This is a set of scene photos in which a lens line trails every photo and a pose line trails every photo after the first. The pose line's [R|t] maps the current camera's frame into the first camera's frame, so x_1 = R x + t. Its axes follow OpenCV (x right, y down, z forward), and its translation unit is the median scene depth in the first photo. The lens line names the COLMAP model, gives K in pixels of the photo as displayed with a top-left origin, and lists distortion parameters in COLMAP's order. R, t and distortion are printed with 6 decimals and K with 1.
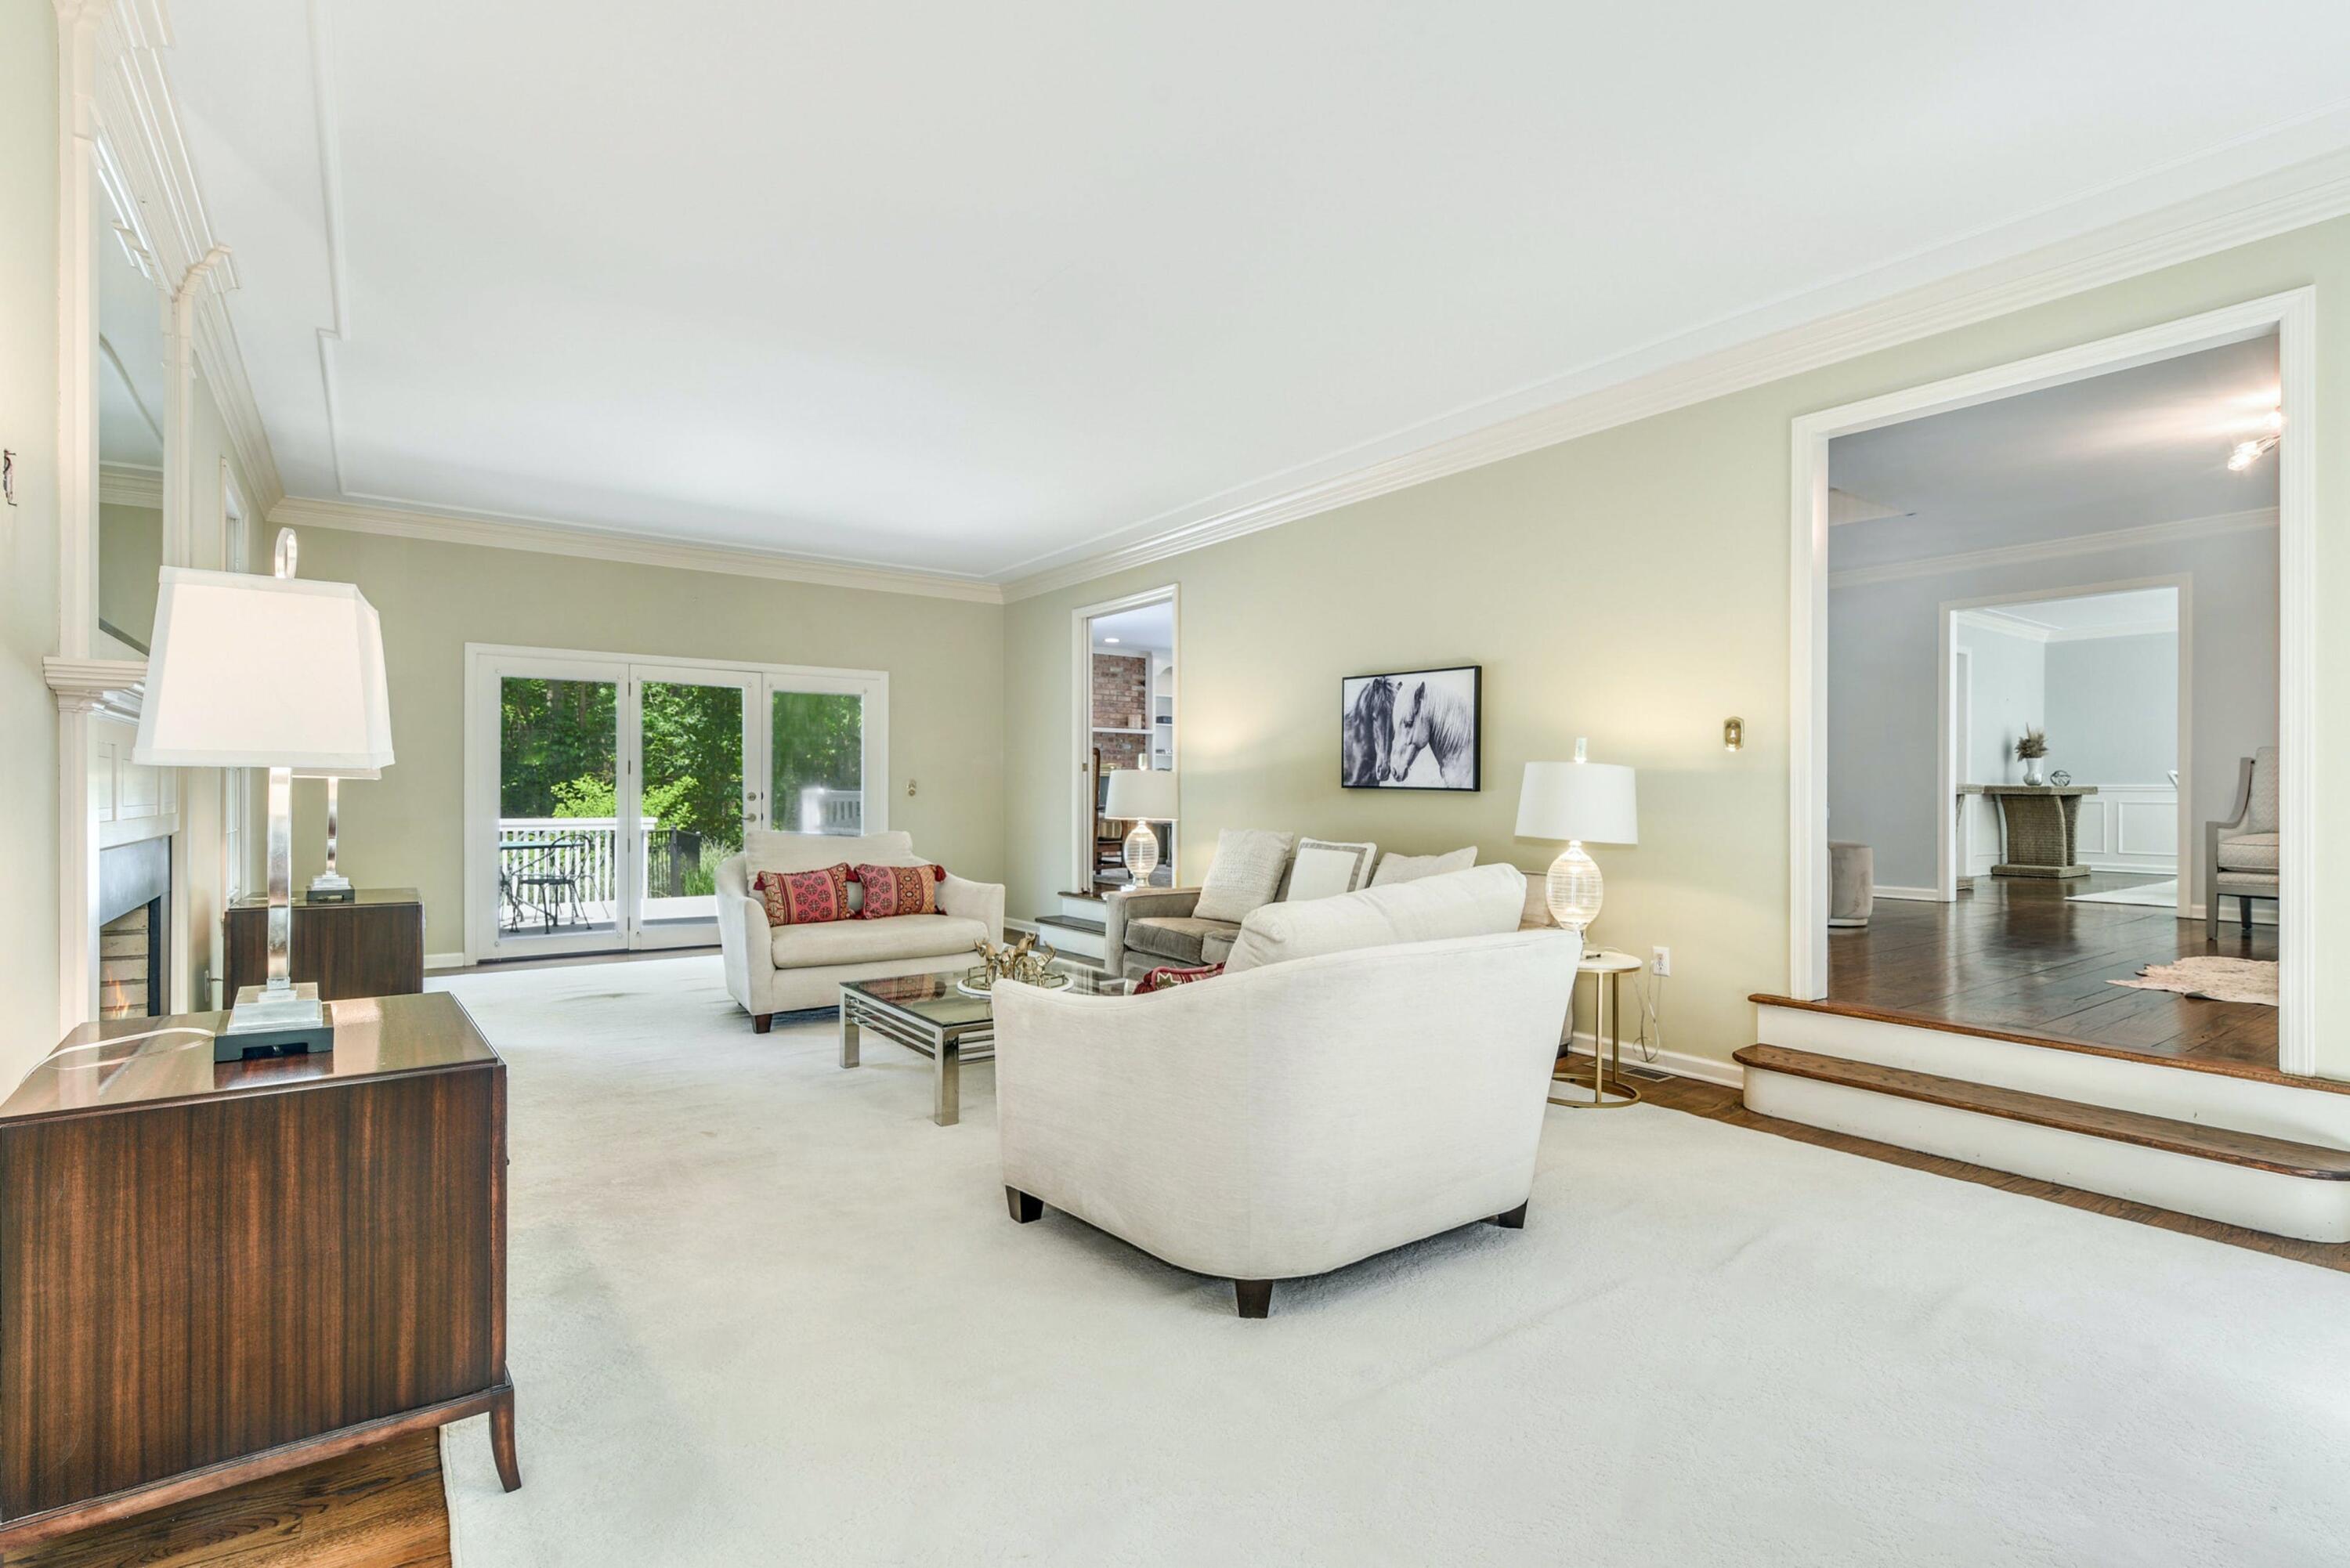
lens RADIAL K [[1124.1, 0, 1225.2], [0, 1124.1, 793.6], [0, 0, 1]] dist [-0.005092, -0.000303]
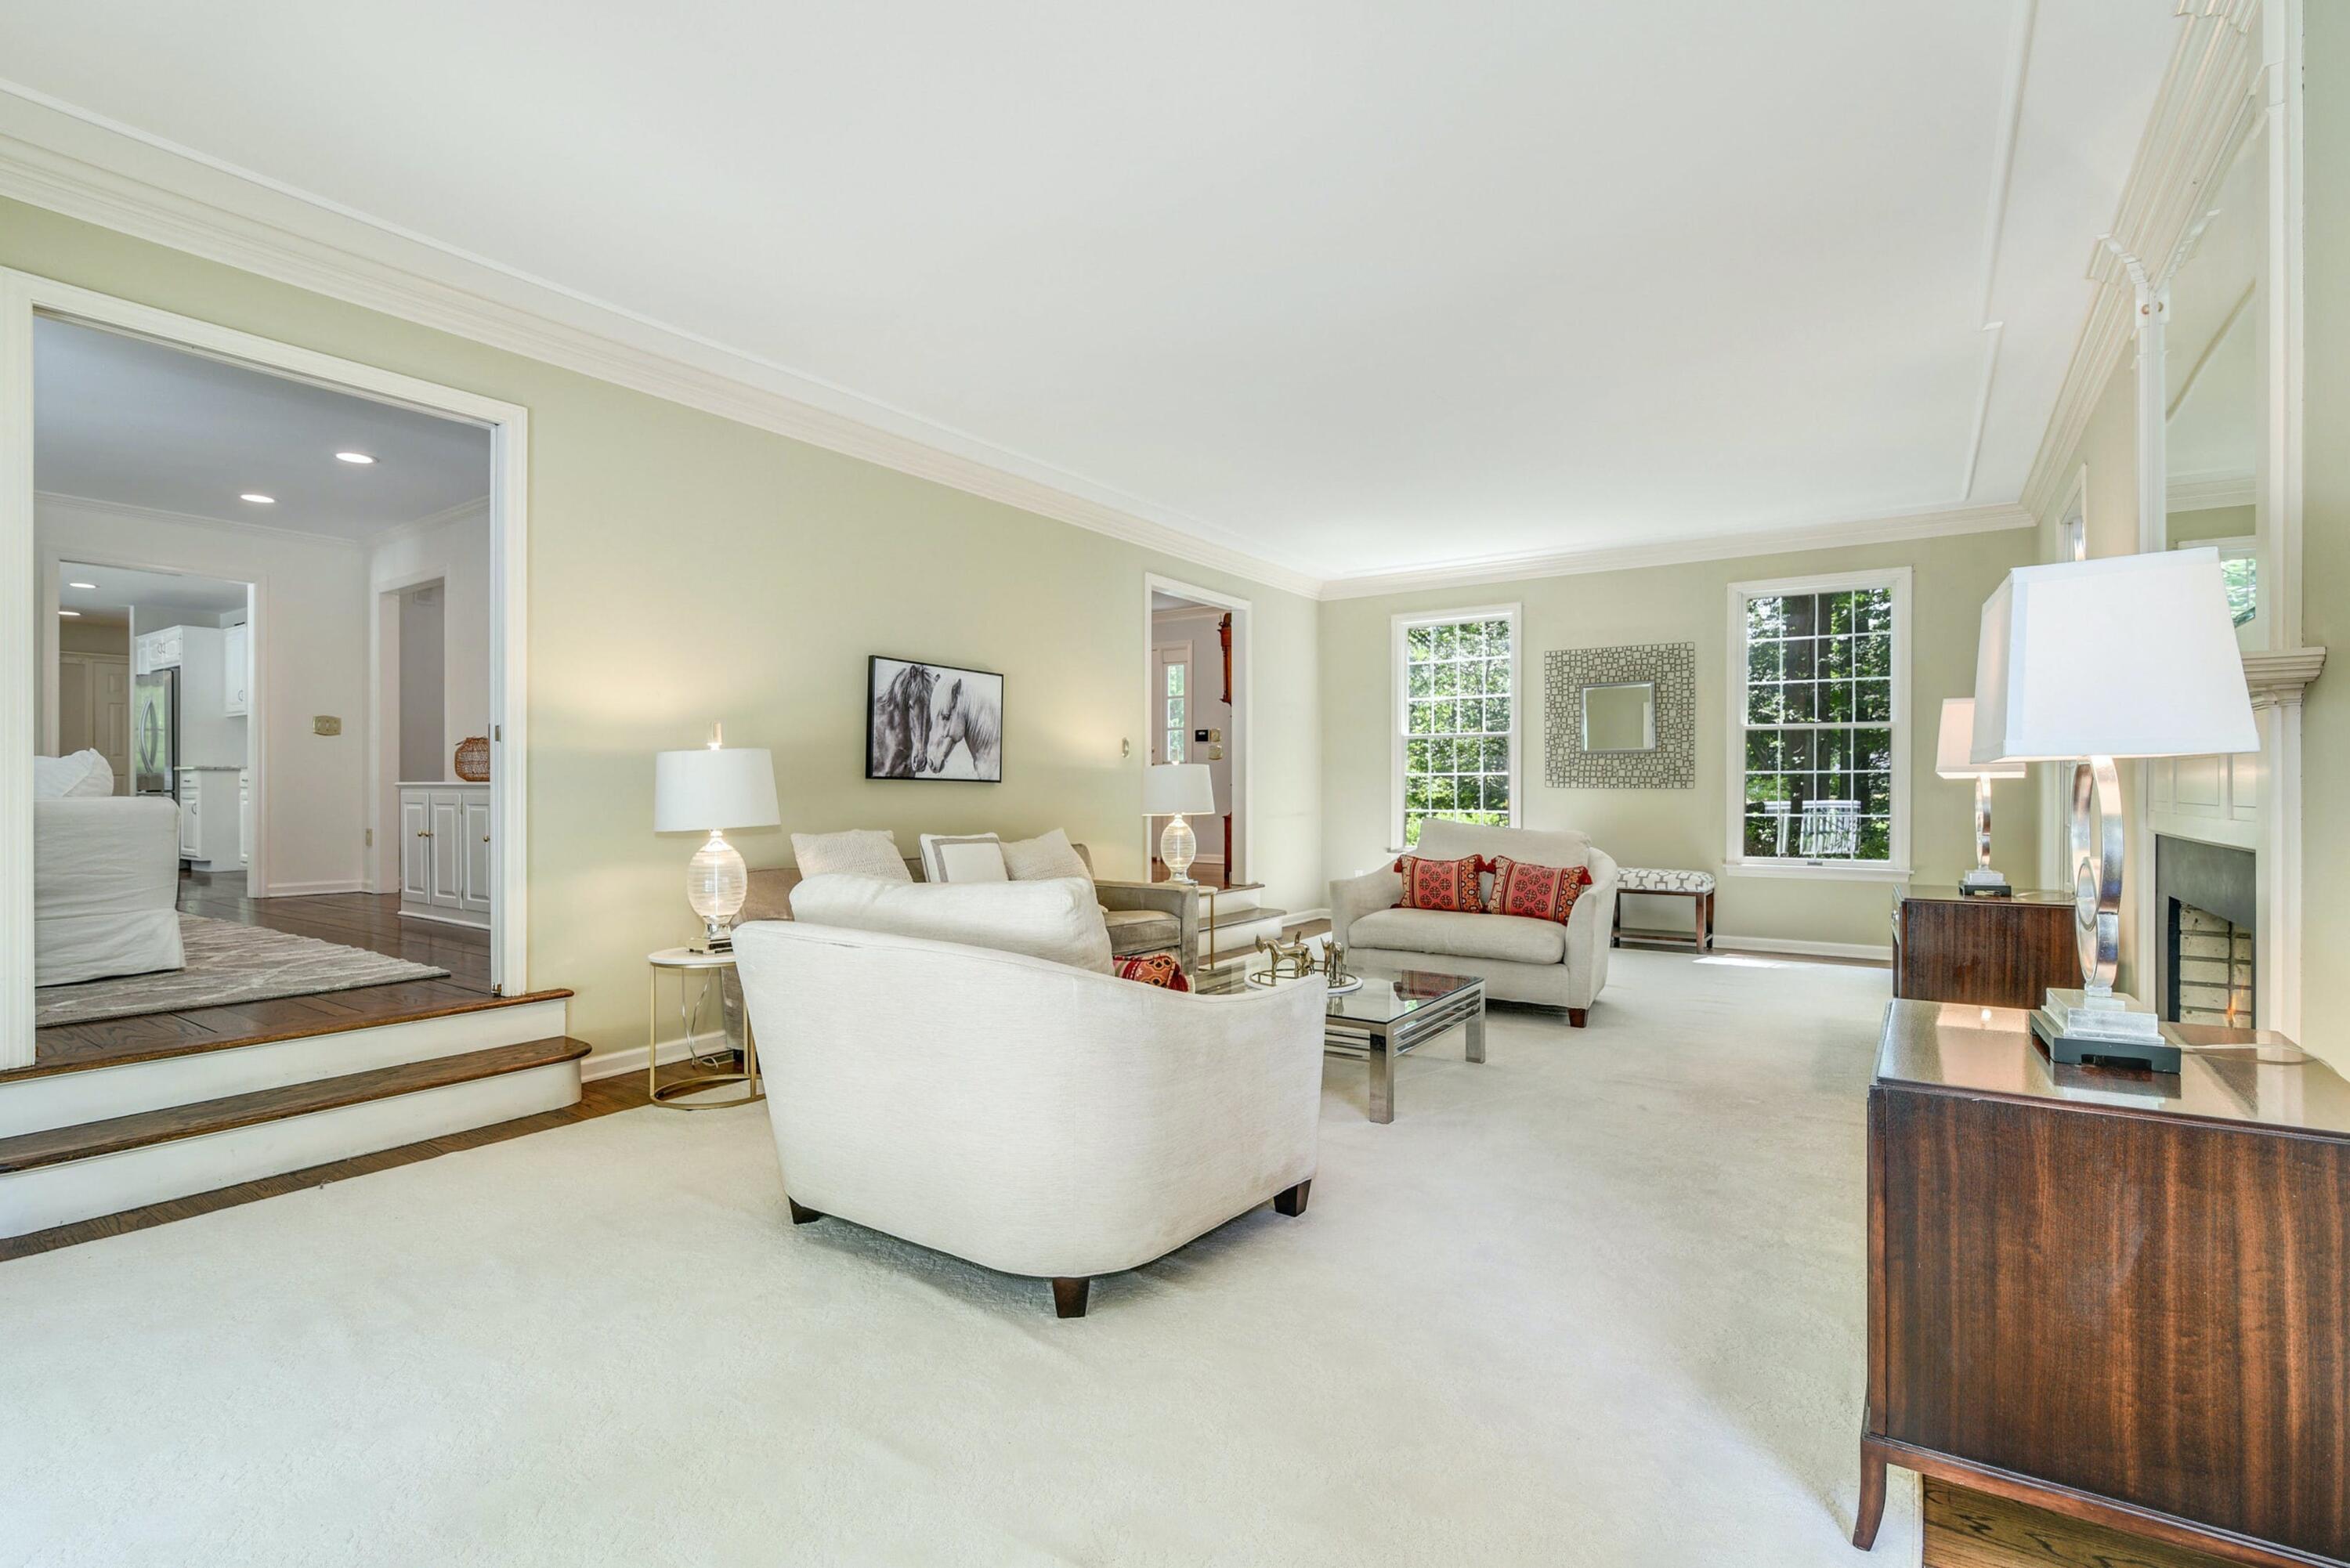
lens RADIAL K [[1124.1, 0, 1229.7], [0, 1124.1, 779.5], [0, 0, 1]] dist [-0.005092, -0.000303]
pose [[-0.366859, -0.005191, 0.930262, -0.873205], [-0.007771, 0.999967, 0.002516, -0.009215], [-0.930244, -0.006306, -0.366888, 1.115976]]
